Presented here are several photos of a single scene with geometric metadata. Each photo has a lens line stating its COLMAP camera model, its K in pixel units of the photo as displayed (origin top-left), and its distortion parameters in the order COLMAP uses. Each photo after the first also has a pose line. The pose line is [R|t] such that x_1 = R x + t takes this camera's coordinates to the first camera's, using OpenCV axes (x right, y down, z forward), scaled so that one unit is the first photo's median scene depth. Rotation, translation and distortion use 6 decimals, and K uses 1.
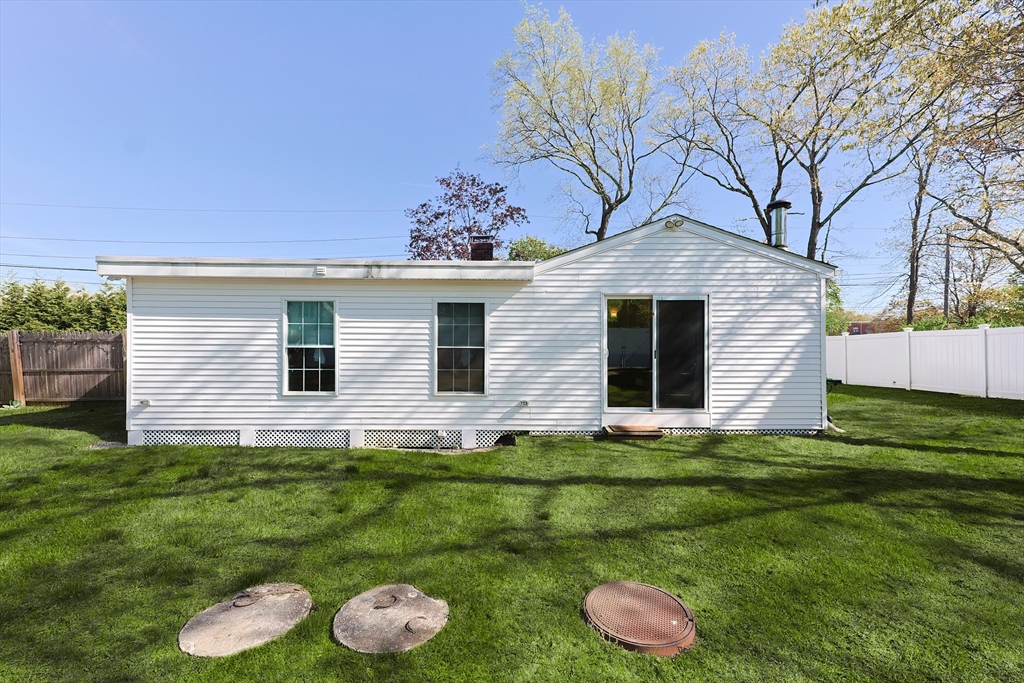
lens RADIAL K [[439.3, 0, 511.6], [0, 439.3, 339.6], [0, 0, 1]] dist [-0.002407, 0.000157]
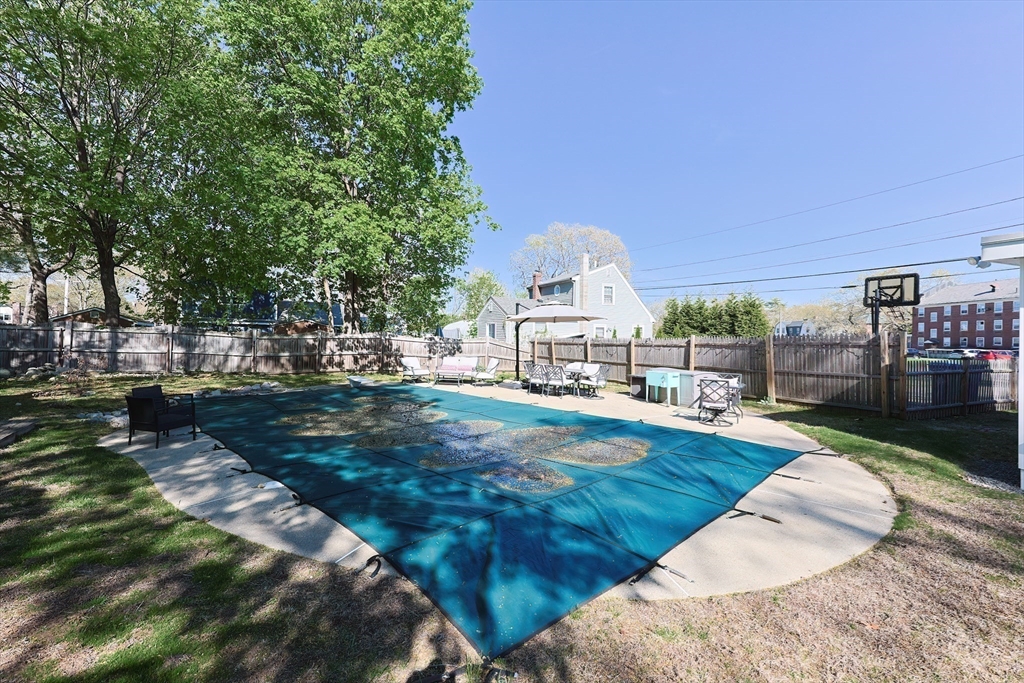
lens RADIAL K [[439.3, 0, 510.5], [0, 439.3, 340.7], [0, 0, 1]] dist [-0.002407, 0.000157]
pose [[0.390005, 0.001514, -0.920811, -0.350072], [-0.001912, 0.999998, 0.000834, -0.004474], [0.920811, 0.001435, 0.390007, -0.044362]]
